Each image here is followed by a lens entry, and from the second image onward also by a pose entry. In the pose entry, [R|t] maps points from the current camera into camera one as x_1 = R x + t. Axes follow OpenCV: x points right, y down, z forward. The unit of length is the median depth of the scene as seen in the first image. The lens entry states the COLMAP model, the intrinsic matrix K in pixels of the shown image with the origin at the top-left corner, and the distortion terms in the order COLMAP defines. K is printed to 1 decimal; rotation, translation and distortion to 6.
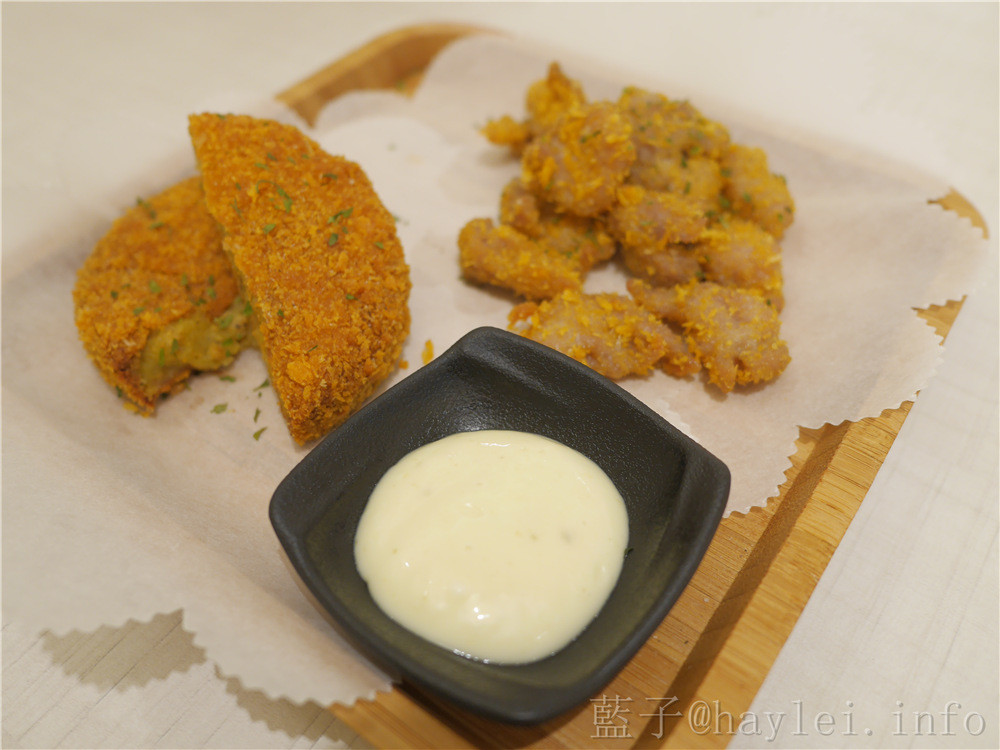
lens RADIAL K [[867.2, 0, 500.0], [0, 867.2, 375.0], [0, 0, 1]] dist [-0.040877, 0.005003]
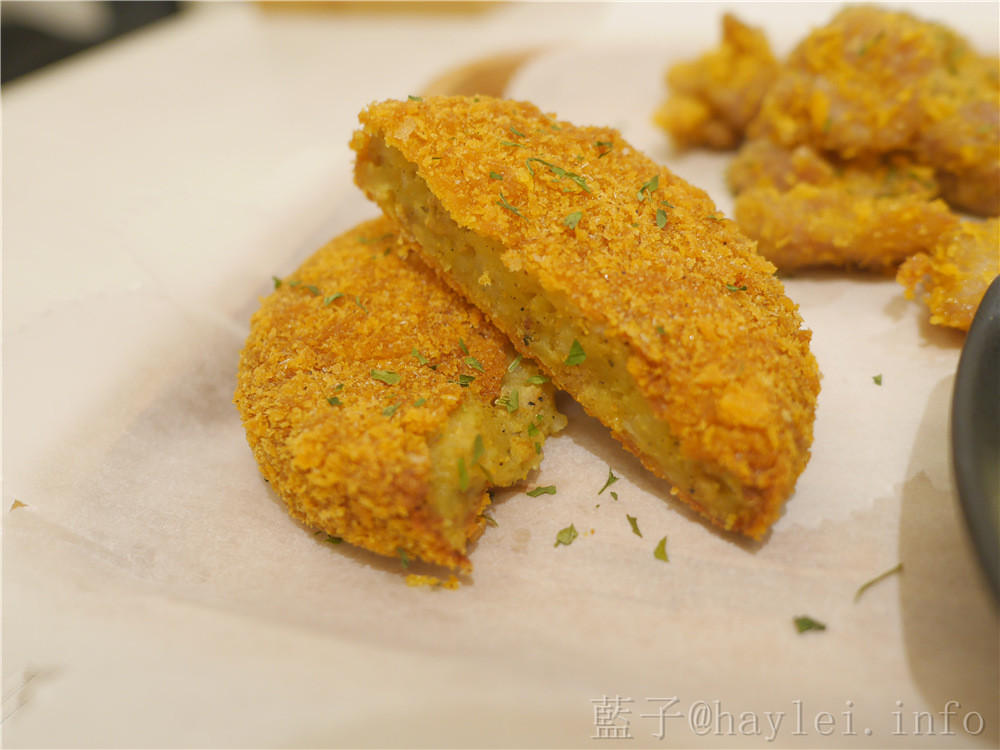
lens RADIAL K [[867.2, 0, 500.0], [0, 867.2, 375.0], [0, 0, 1]] dist [-0.040877, 0.005003]
pose [[0.946231, -0.270682, 0.177136, -0.447355], [0.300159, 0.938844, -0.168748, 0.022254], [-0.120626, 0.212844, 0.969612, 0.422177]]
